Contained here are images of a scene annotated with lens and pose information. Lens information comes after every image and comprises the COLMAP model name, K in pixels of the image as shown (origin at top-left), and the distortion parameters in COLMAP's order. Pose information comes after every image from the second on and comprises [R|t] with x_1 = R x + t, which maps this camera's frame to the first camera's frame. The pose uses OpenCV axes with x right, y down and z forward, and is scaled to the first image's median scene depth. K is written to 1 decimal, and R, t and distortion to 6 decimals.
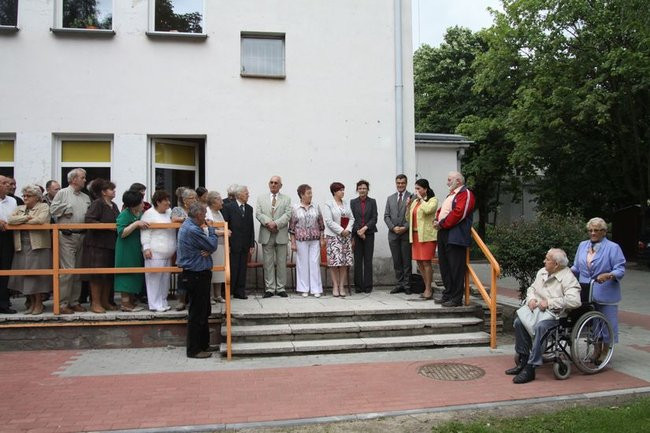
lens RADIAL K [[527.4, 0, 325.2], [0, 527.4, 222.1], [0, 0, 1]] dist [-0.095186, 0.050515]
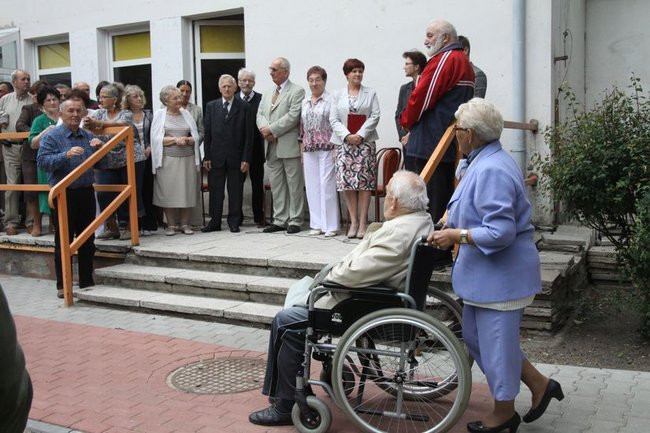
lens RADIAL K [[688.9, 0, 322.4], [0, 688.9, 217.1], [0, 0, 1]] dist [-0.014598, 0.000000]
pose [[0.788317, 0.054358, -0.612864, 0.635519], [0.022194, 0.992929, 0.116615, 0.019337], [0.614869, -0.105532, 0.781536, 0.388772]]
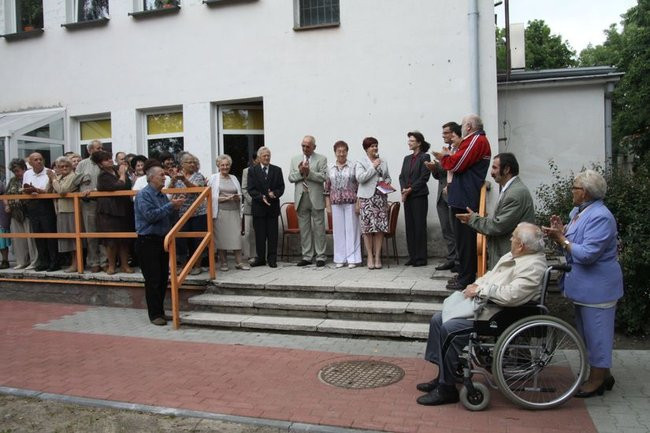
lens RADIAL K [[527.4, 0, 324.4], [0, 527.4, 221.3], [0, 0, 1]] dist [-0.095186, 0.050515]
pose [[0.887162, 0.007330, -0.461401, 0.442824], [0.024474, 0.997719, 0.062906, 0.008161], [0.460809, -0.067100, 0.884959, 0.241999]]
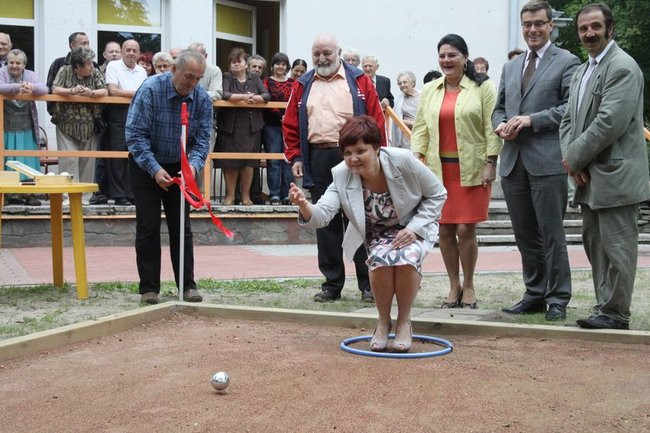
lens RADIAL K [[1007.3, 0, 320.9], [0, 1007.3, 213.2], [0, 0, 1]] dist [0.012123, 0.000000]
pose [[0.982845, 0.012030, 0.184043, -0.609791], [-0.023493, 0.997908, 0.060231, 0.081533], [-0.182934, -0.063521, 0.981071, -0.664456]]
